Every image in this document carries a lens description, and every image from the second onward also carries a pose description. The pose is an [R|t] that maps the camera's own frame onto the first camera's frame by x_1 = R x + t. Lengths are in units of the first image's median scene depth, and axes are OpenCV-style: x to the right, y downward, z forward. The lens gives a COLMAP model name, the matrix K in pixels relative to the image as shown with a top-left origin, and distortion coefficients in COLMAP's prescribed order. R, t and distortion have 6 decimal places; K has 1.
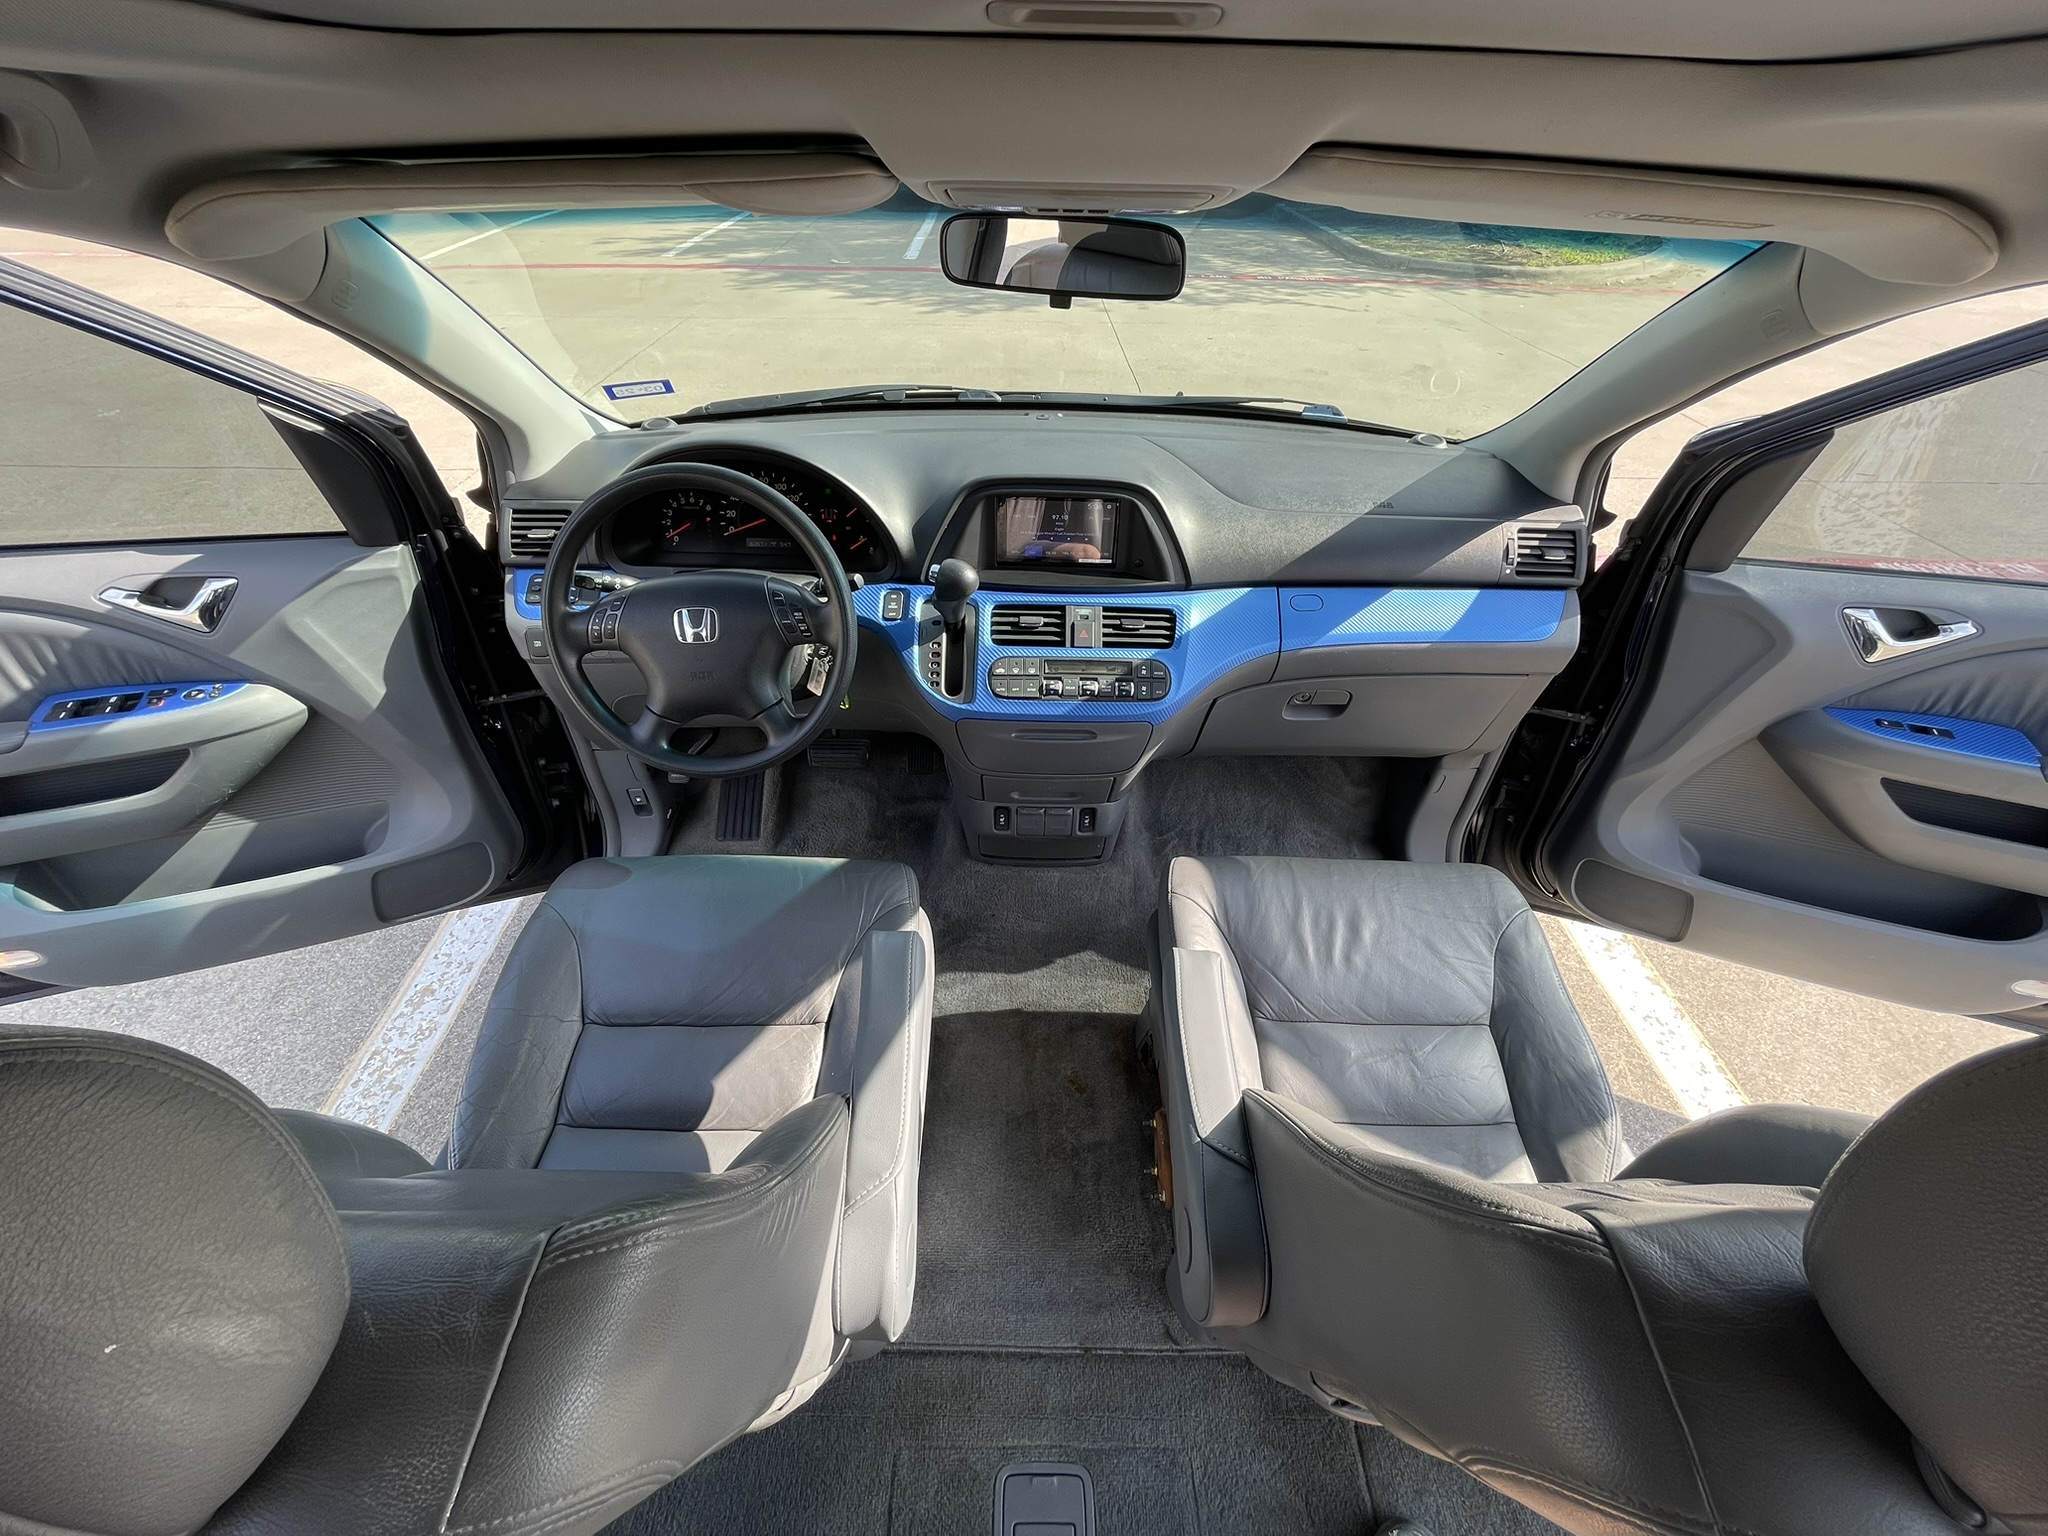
lens RADIAL K [[819.9, 0, 1021.6], [0, 819.9, 781.5], [0, 0, 1]] dist [-0.009075, 0.003326]
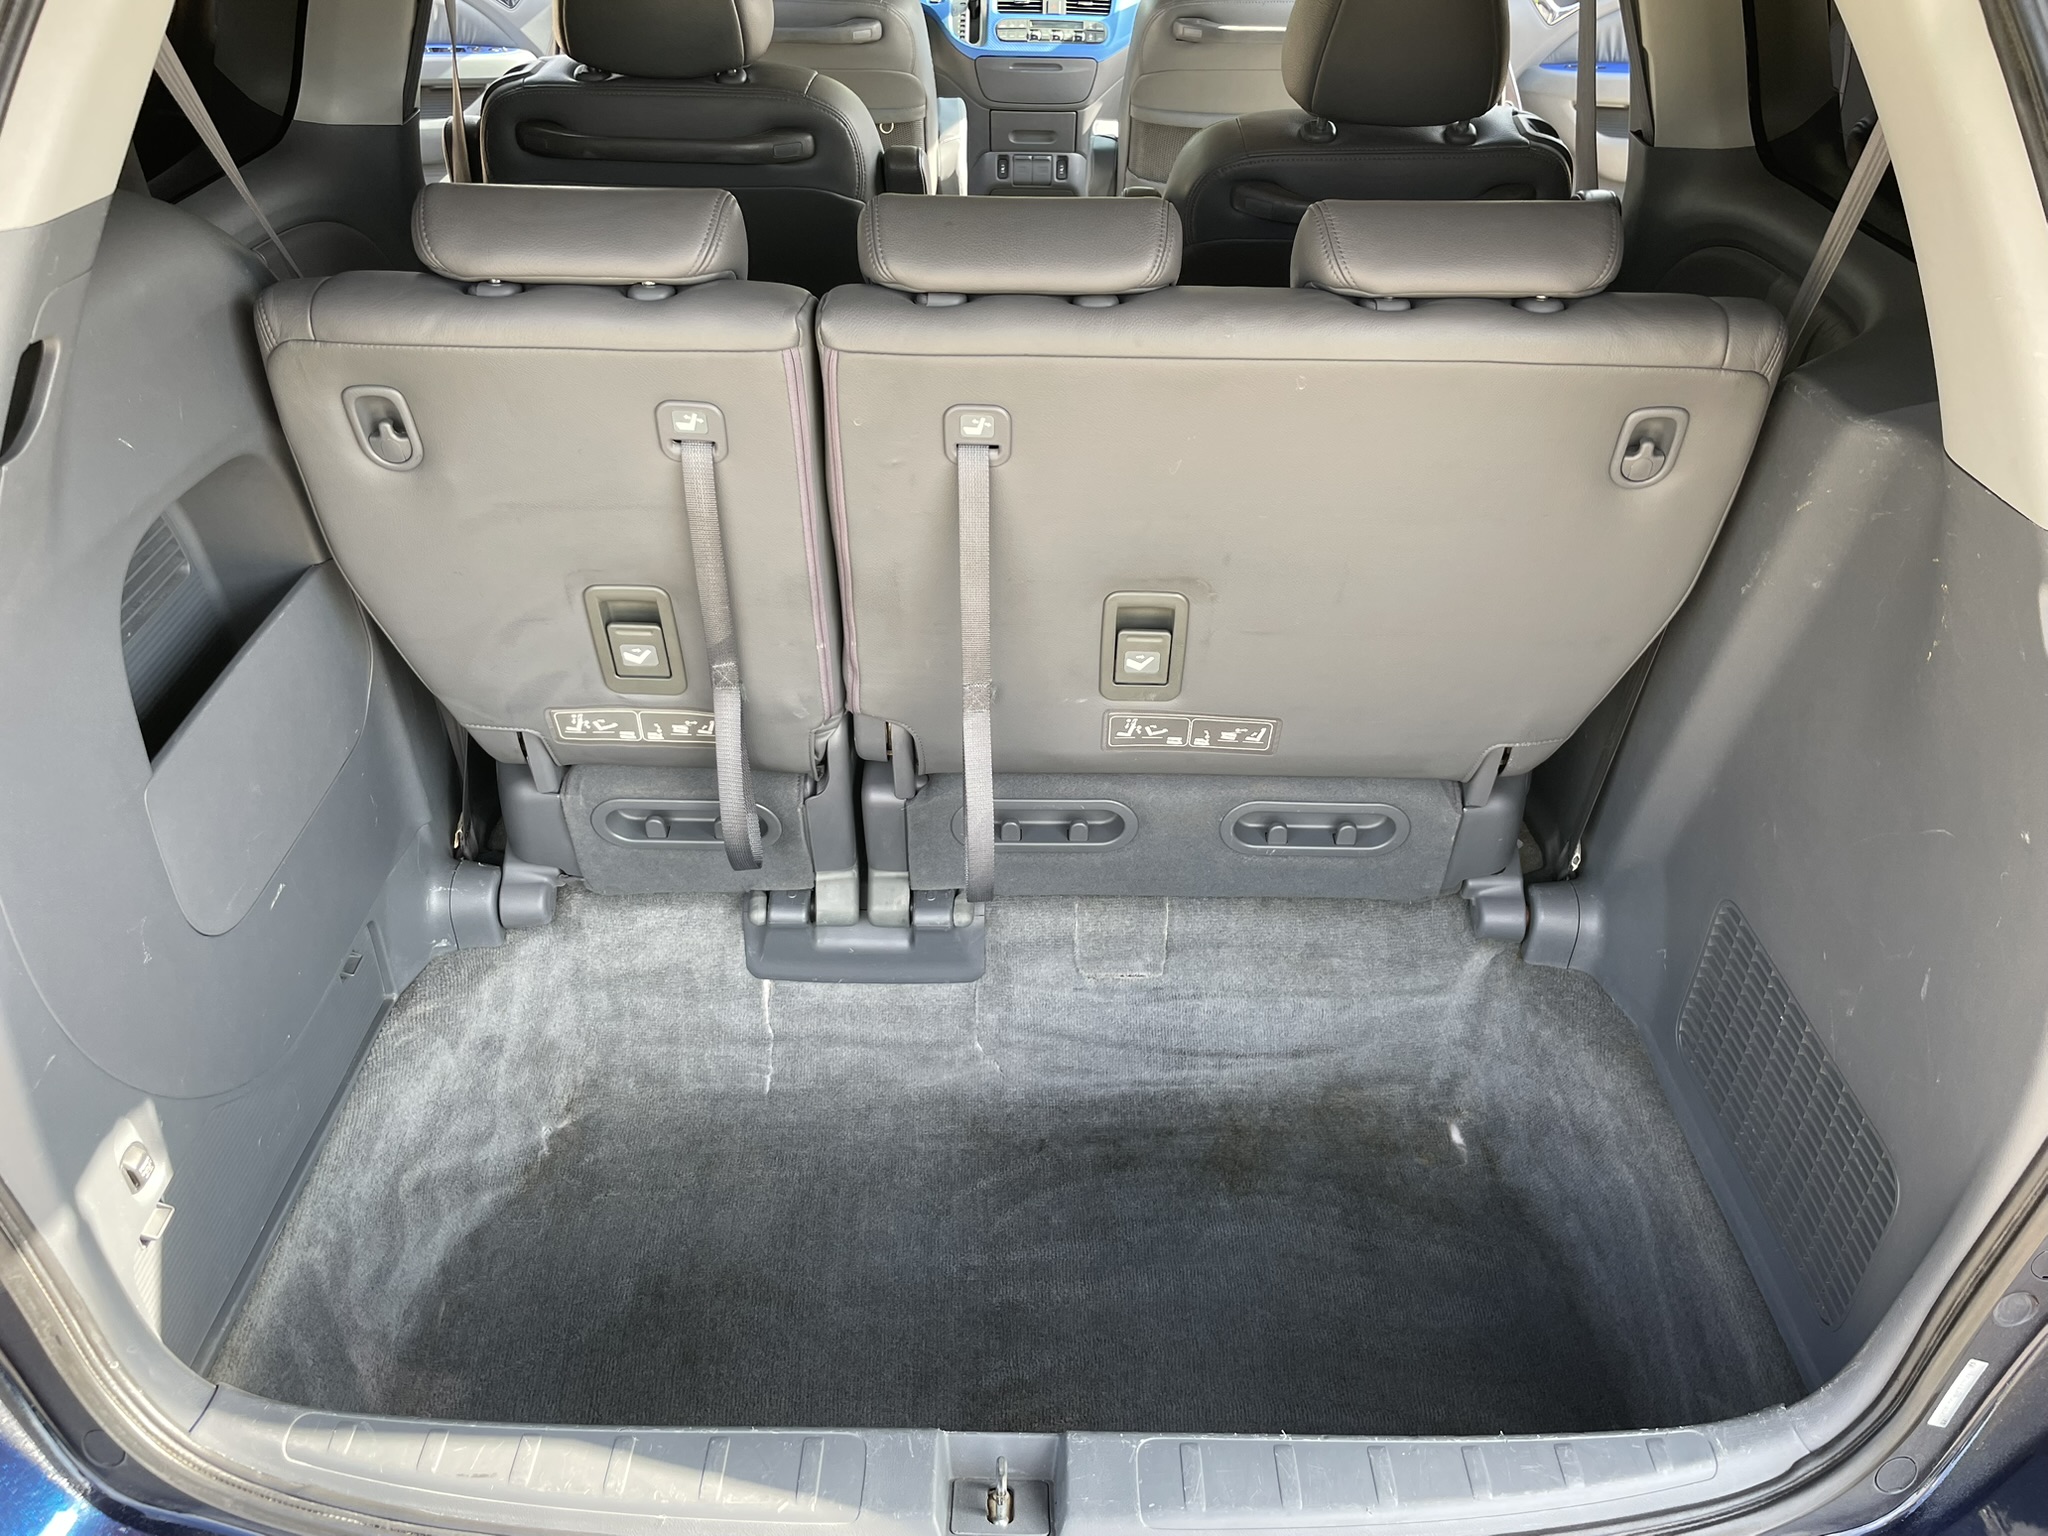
lens RADIAL K [[1558.8, 0, 1022.0], [0, 1558.8, 758.1], [0, 0, 1]] dist [0.081676, -0.115963]
pose [[0.999996, -0.002326, -0.001871, 0.014596], [0.002099, 0.993573, -0.113173, 1.648966], [0.002122, 0.113169, 0.993573, -1.934692]]
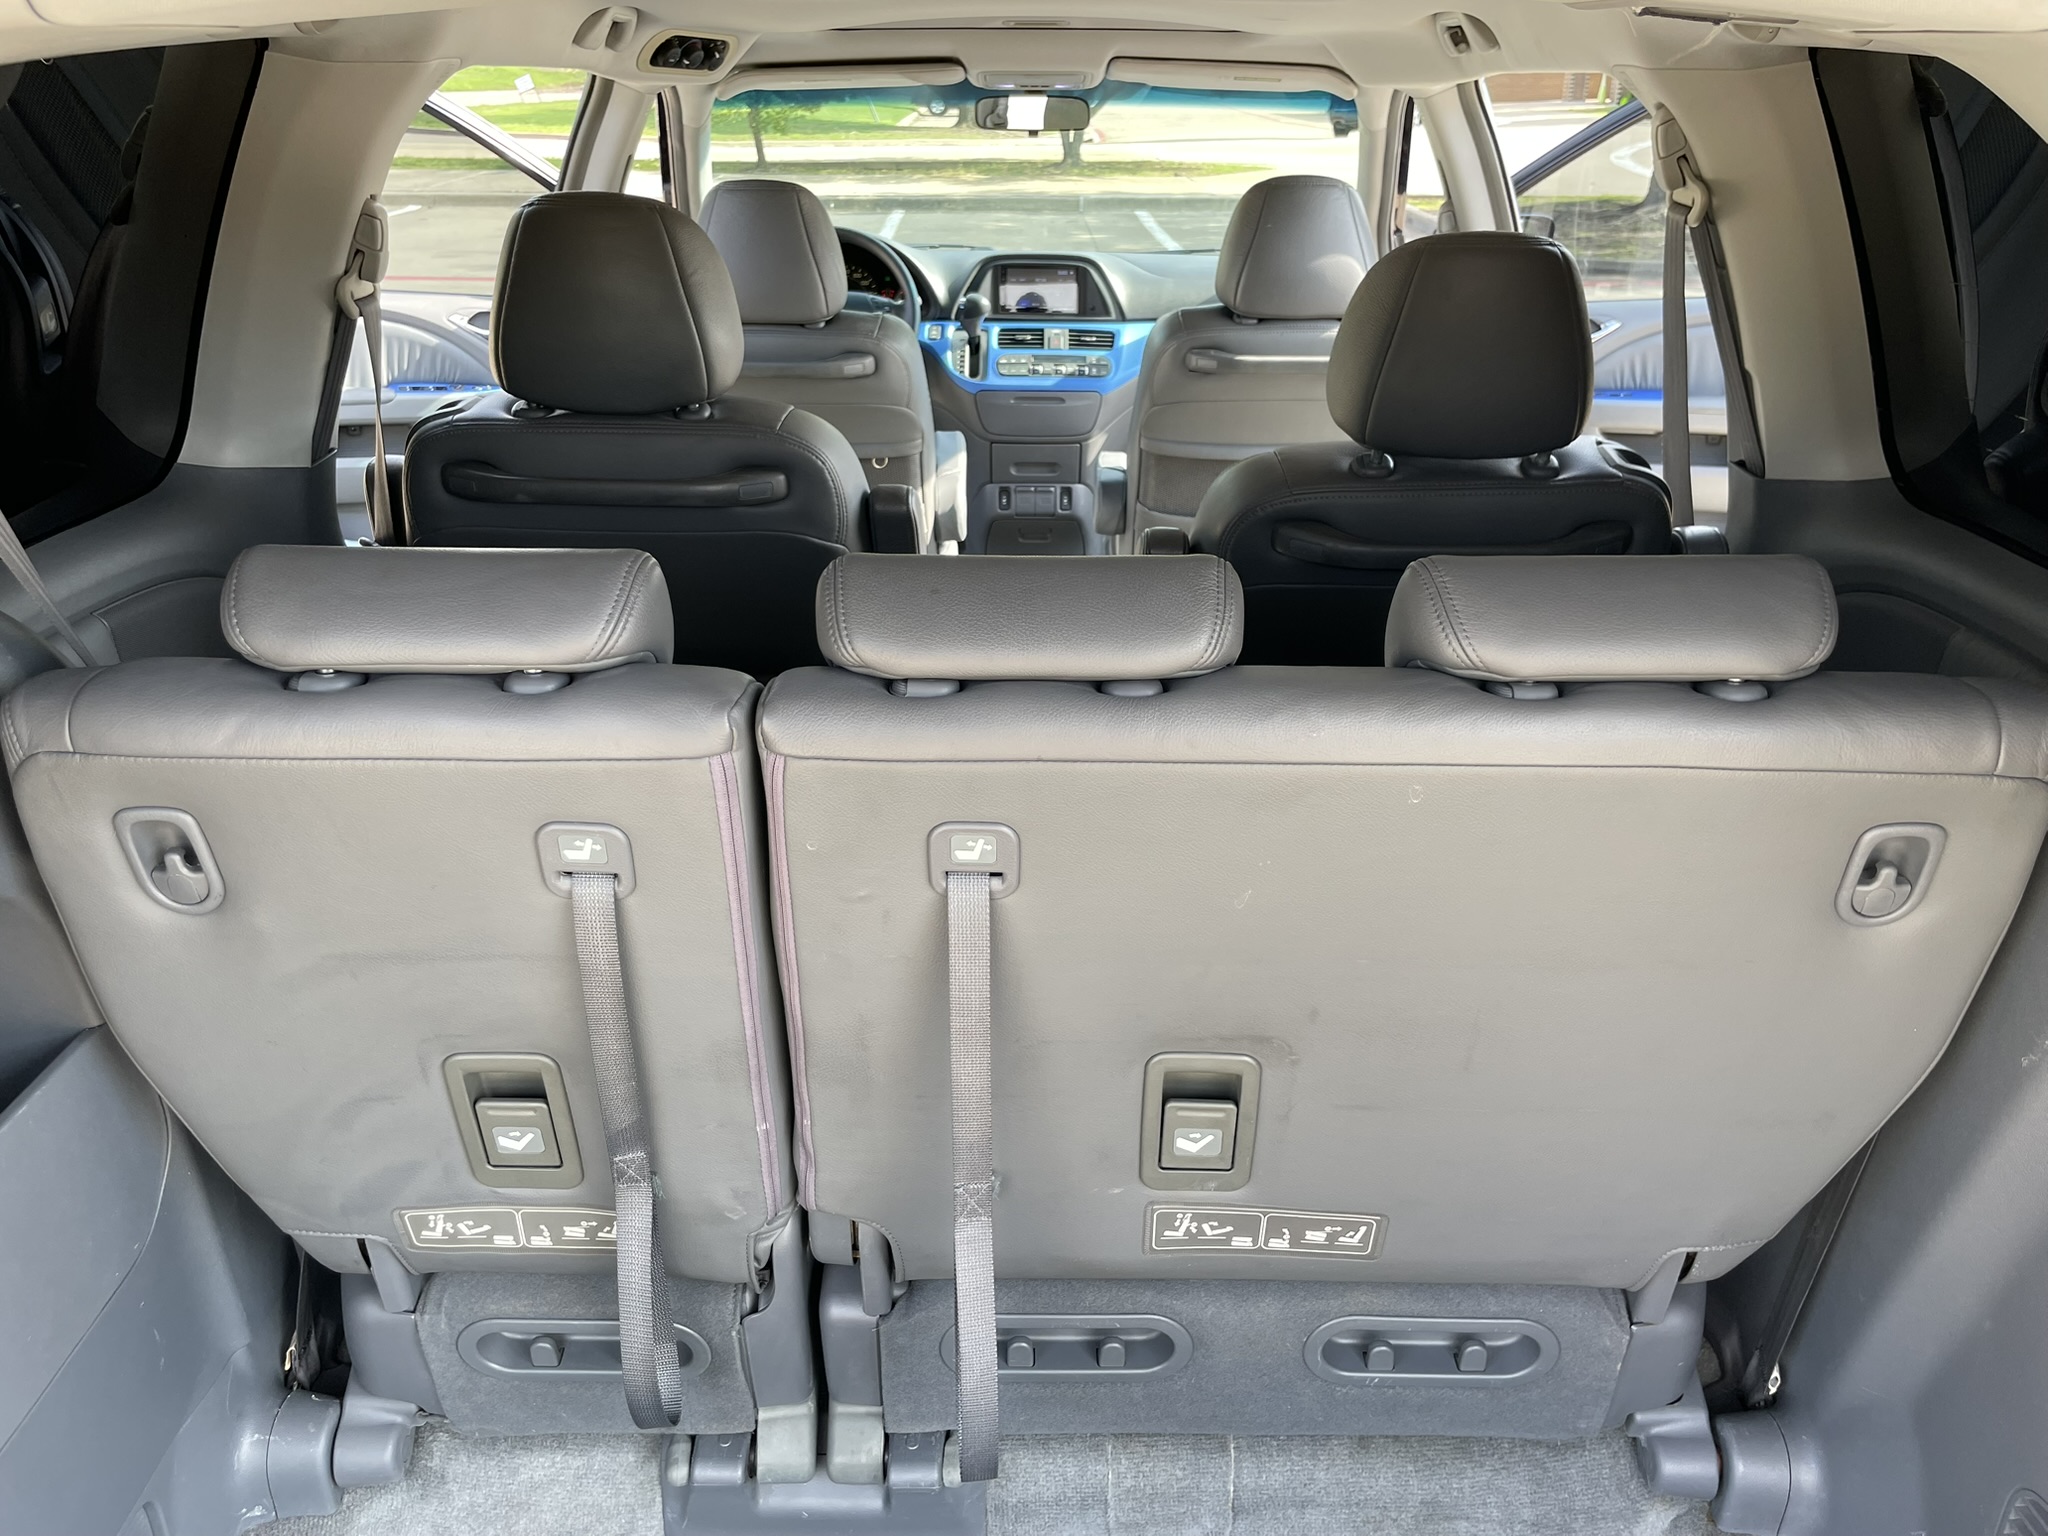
lens RADIAL K [[1558.8, 0, 1011.8], [0, 1558.8, 766.0], [0, 0, 1]] dist [0.081676, -0.115963]
pose [[0.999914, -0.009828, -0.008729, 0.008847], [0.006831, 0.955877, -0.293689, 1.484873], [0.011230, 0.293604, 0.955861, -1.647391]]
